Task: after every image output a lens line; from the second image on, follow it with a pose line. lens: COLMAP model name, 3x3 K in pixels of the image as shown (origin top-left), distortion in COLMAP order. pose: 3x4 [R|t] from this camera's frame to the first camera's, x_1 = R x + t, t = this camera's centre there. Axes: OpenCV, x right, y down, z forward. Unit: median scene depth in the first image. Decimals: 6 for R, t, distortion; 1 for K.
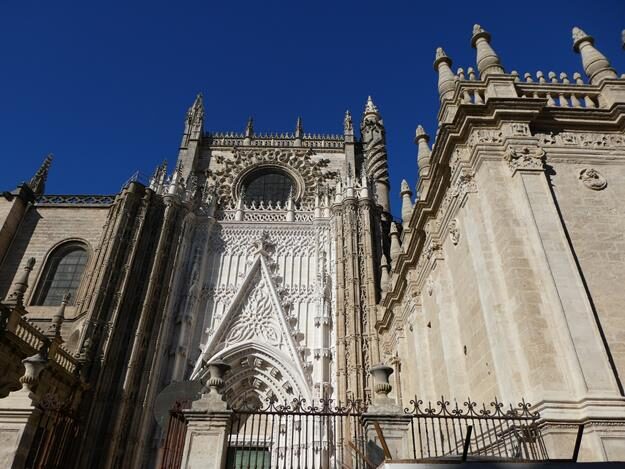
lens RADIAL K [[443.2, 0, 314.7], [0, 443.2, 234.8], [0, 0, 1]] dist [-0.008088, -0.001478]
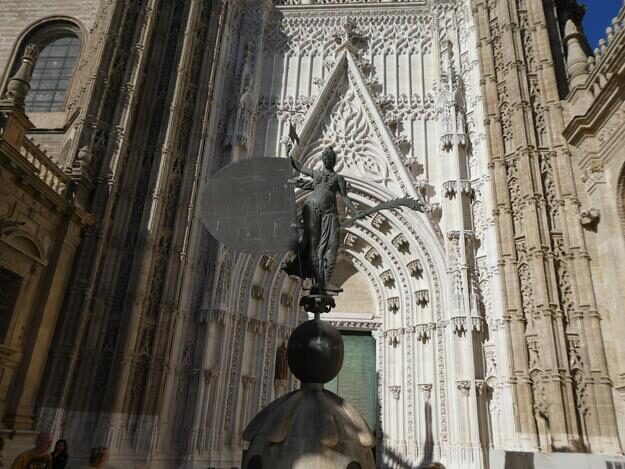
lens RADIAL K [[491.9, 0, 312.5], [0, 491.9, 234.7], [0, 0, 1]] dist [0.017446, -0.006513]
pose [[0.994902, -0.003670, -0.100781, -0.113165], [0.022077, 0.983023, 0.182147, 0.196470], [0.098402, -0.183443, 0.978093, 0.291165]]
